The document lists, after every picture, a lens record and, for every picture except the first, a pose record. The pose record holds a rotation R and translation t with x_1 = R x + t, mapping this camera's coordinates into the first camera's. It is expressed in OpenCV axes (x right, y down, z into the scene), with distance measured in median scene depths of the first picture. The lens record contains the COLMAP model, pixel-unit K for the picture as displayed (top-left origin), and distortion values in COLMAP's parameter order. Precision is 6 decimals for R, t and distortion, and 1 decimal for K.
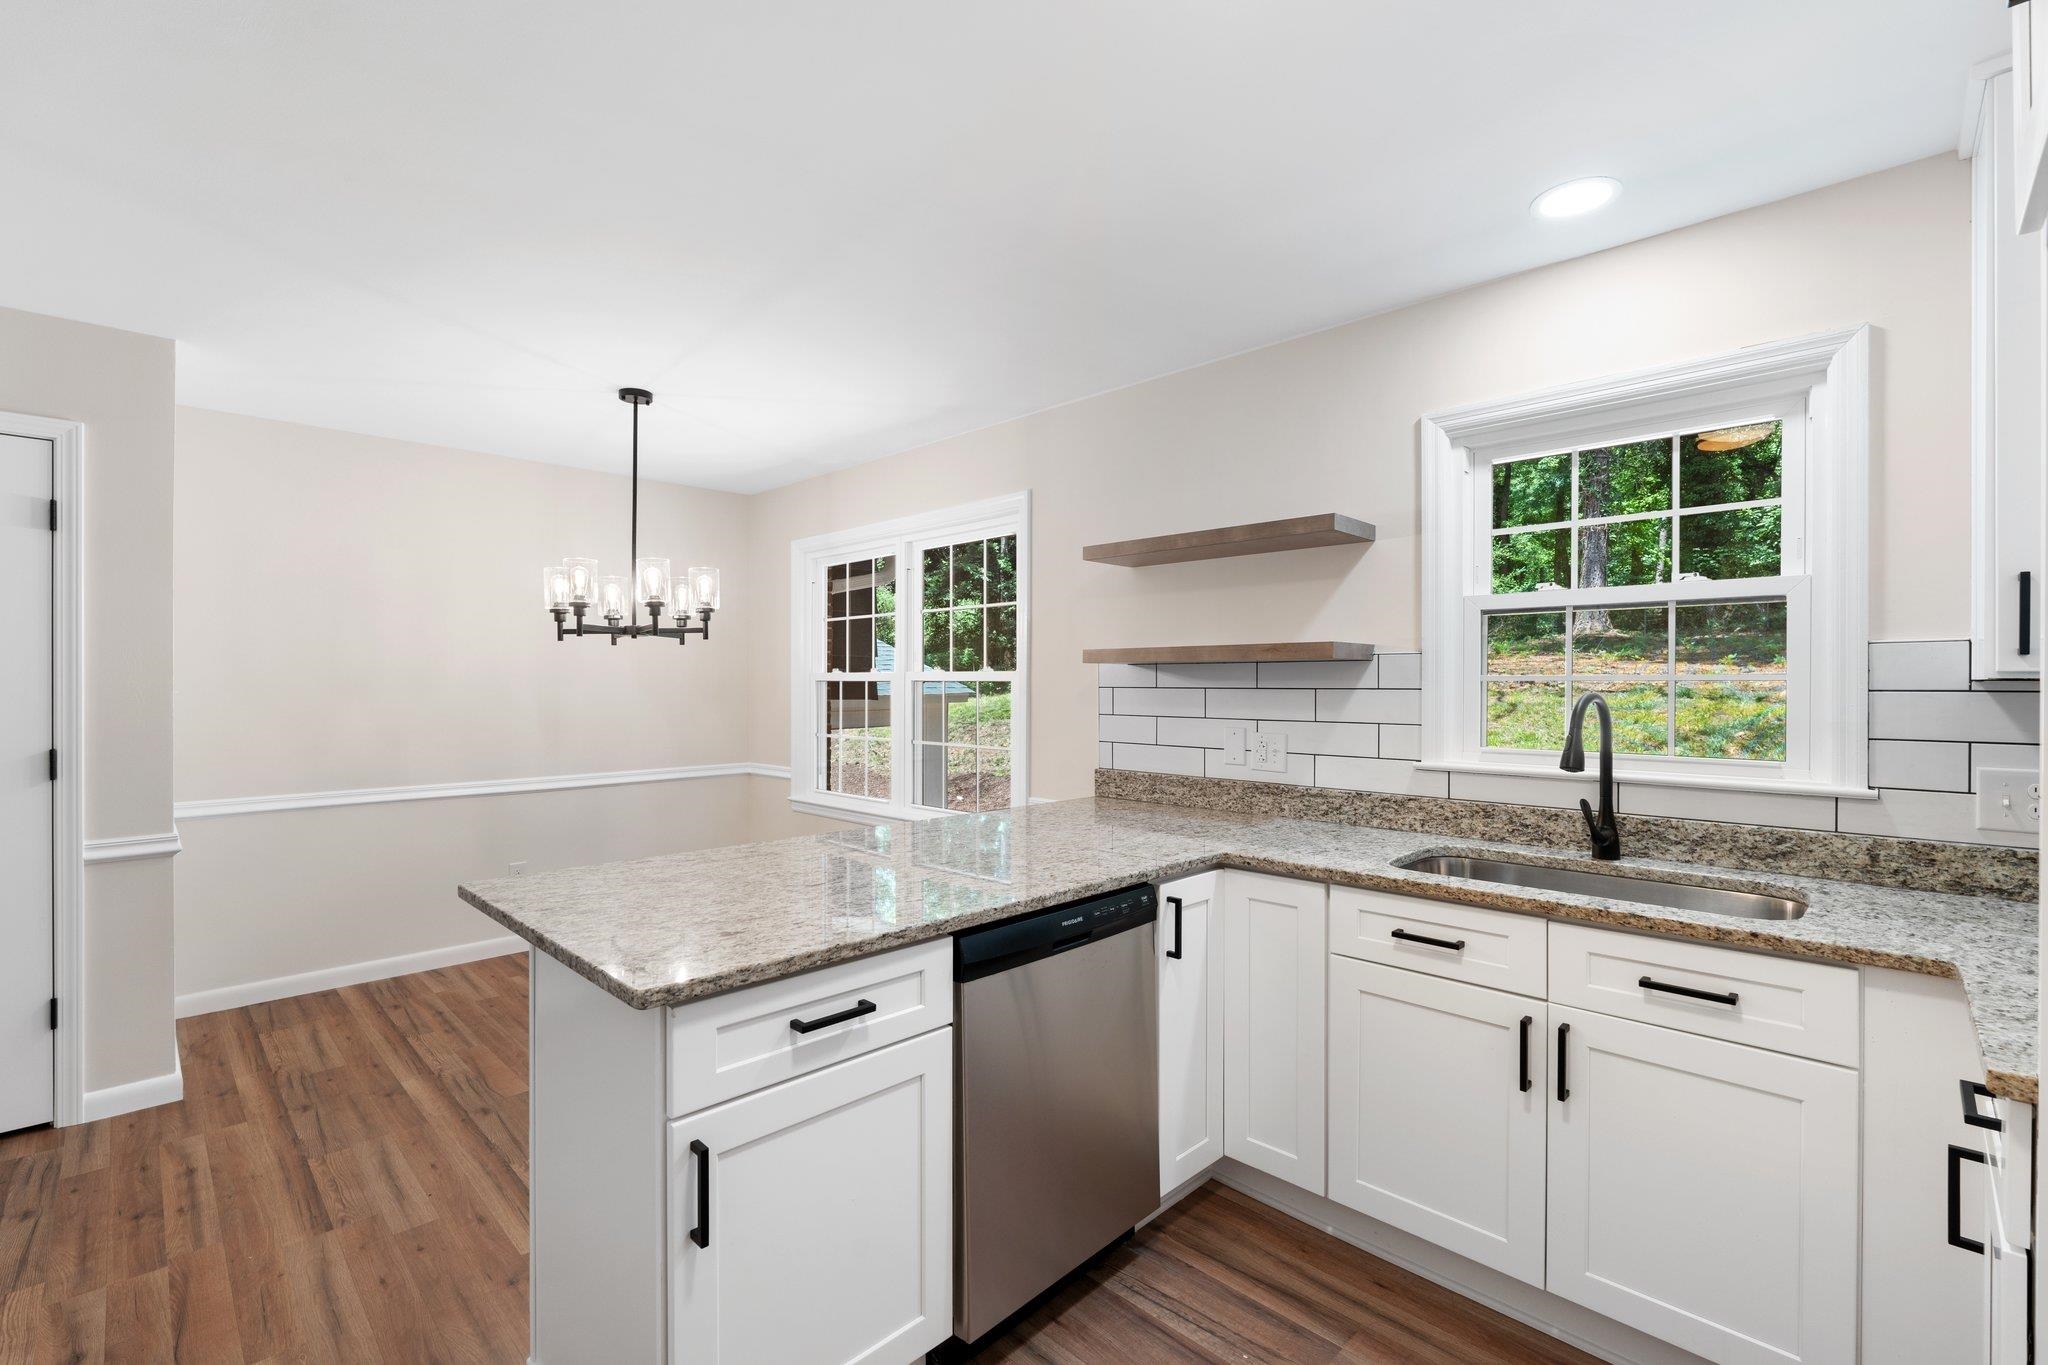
lens RADIAL K [[897.7, 0, 1017.0], [0, 897.7, 682.9], [0, 0, 1]] dist [-0.001294, 0.000007]
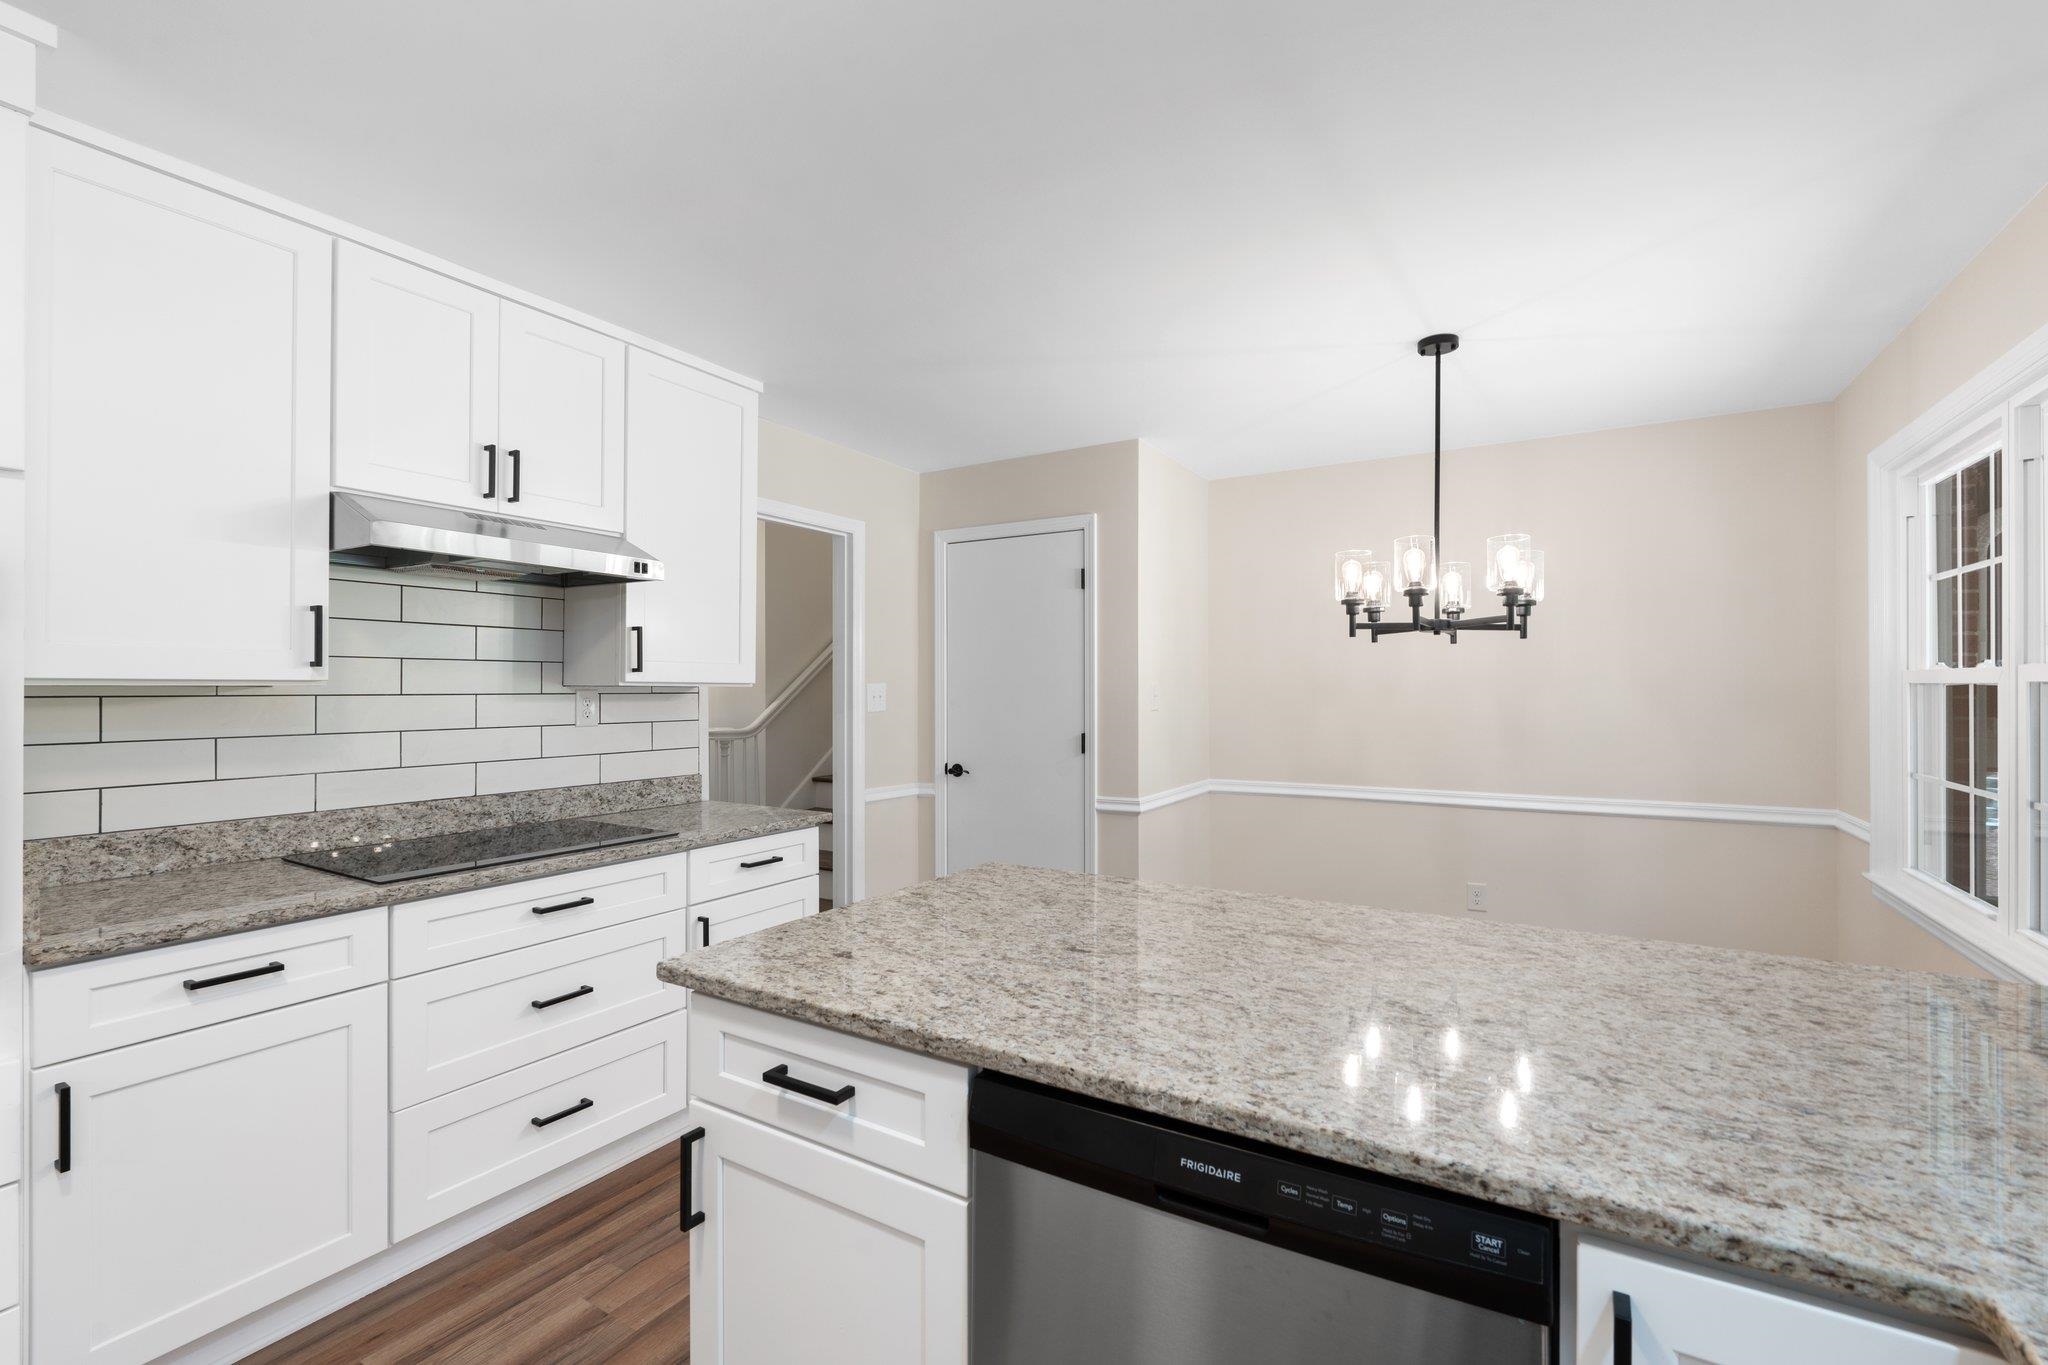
lens RADIAL K [[888.3, 0, 1024.0], [0, 888.3, 682.5], [0, 0, 1]] dist [-0.005197, -0.000103]
pose [[0.233918, -0.008206, -0.972222, 0.353870], [0.002240, 0.999966, -0.007901, 0.000614], [0.972254, -0.000330, 0.233928, 0.540110]]
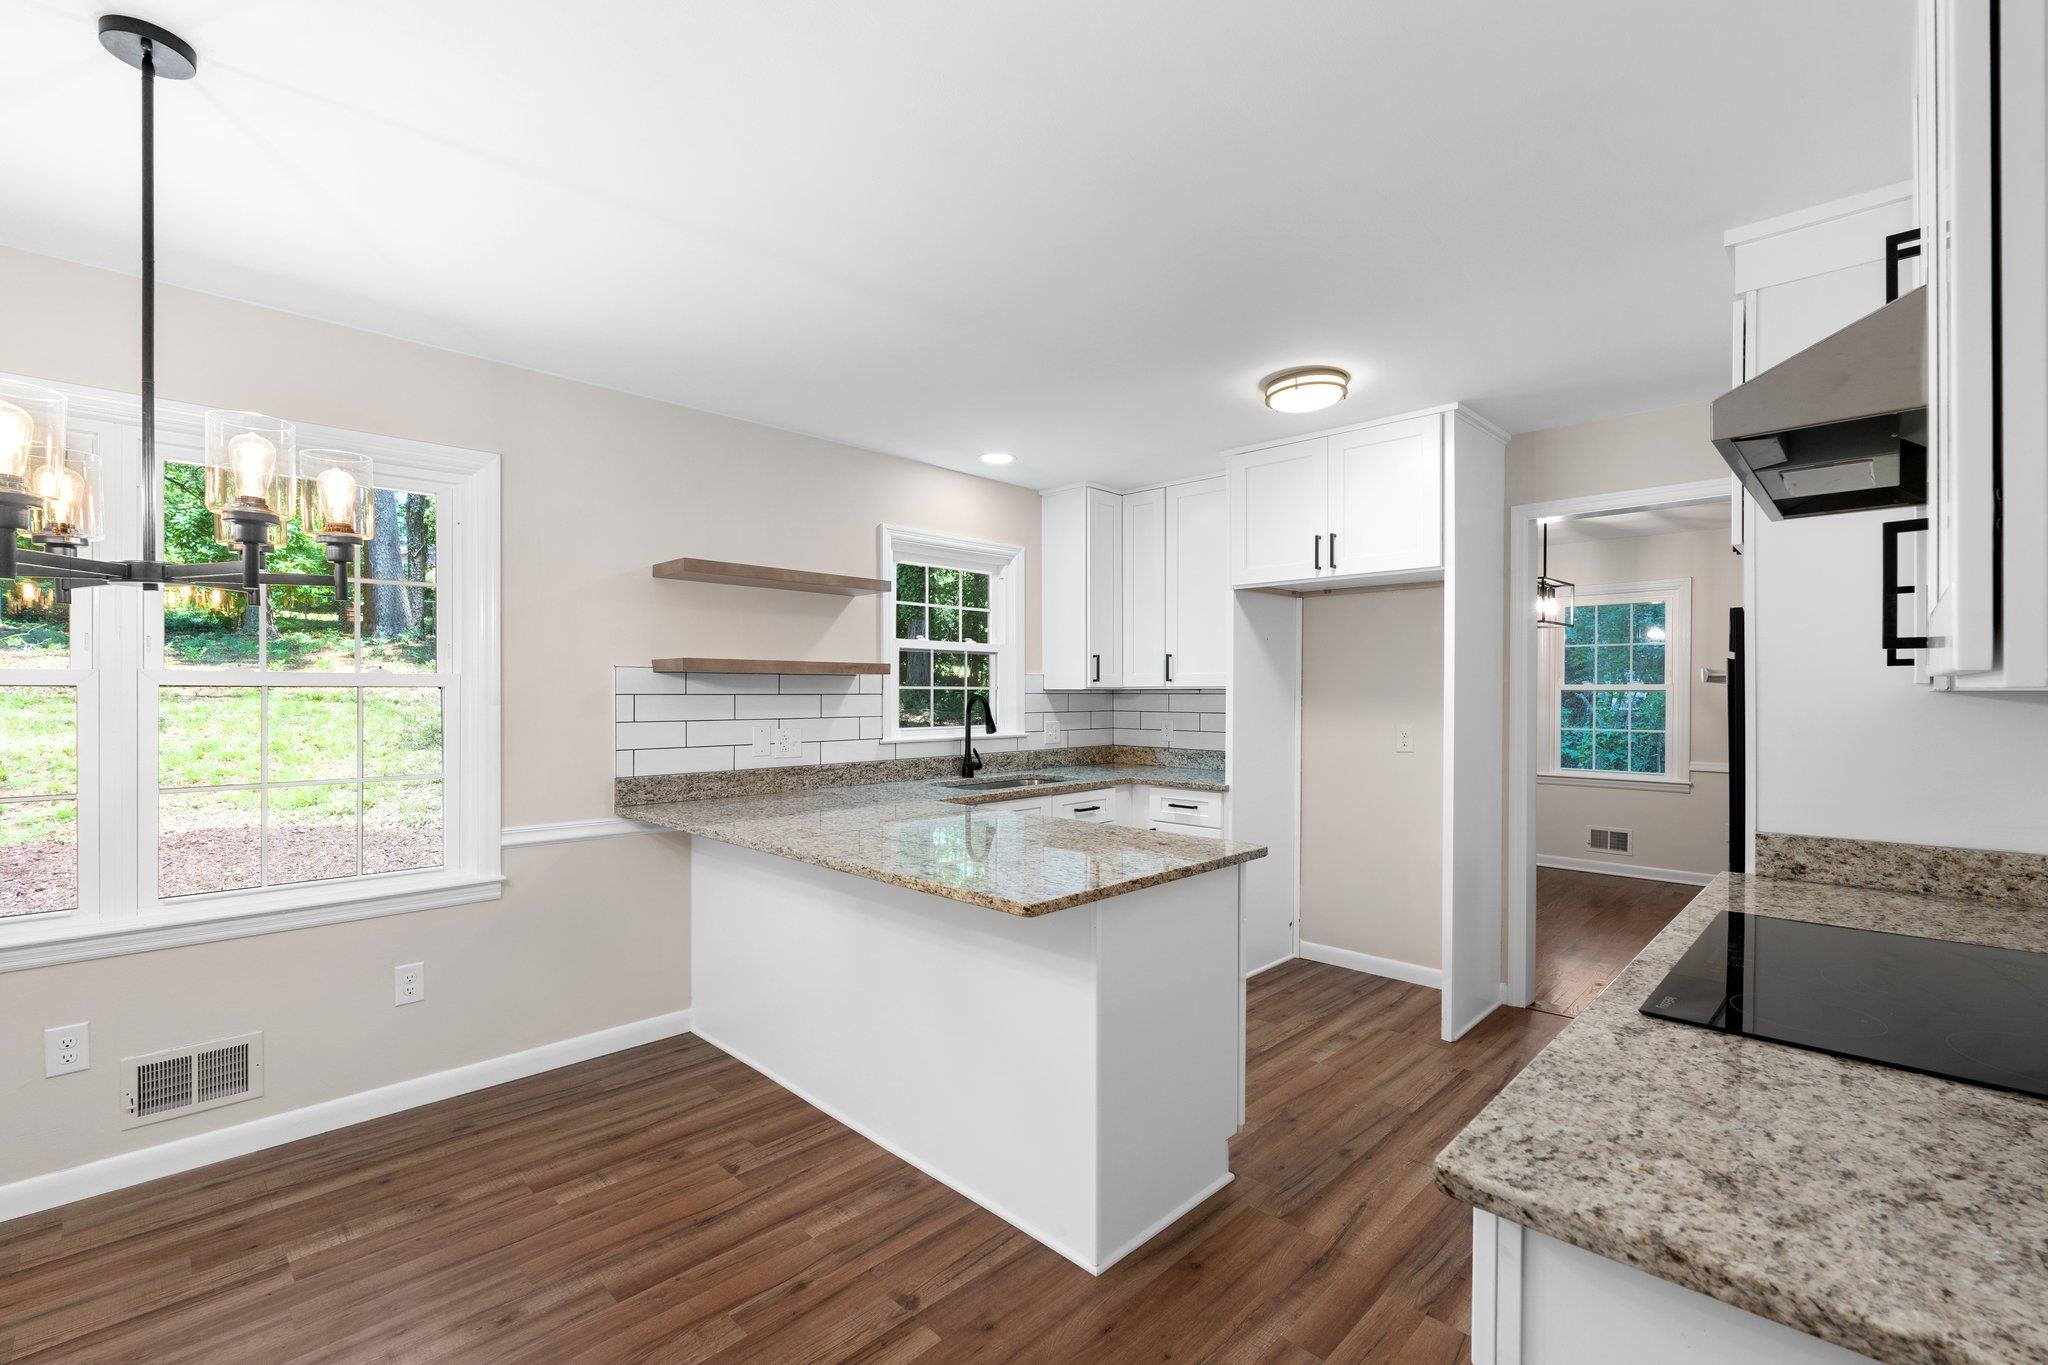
lens RADIAL K [[888.3, 0, 1024.0], [0, 888.3, 682.5], [0, 0, 1]] dist [-0.005197, -0.000103]
pose [[-0.001568, 0.007295, 0.999972, -1.073825], [-0.003504, 0.999967, -0.007301, -0.003019], [-0.999993, -0.003516, -0.001543, 0.700440]]
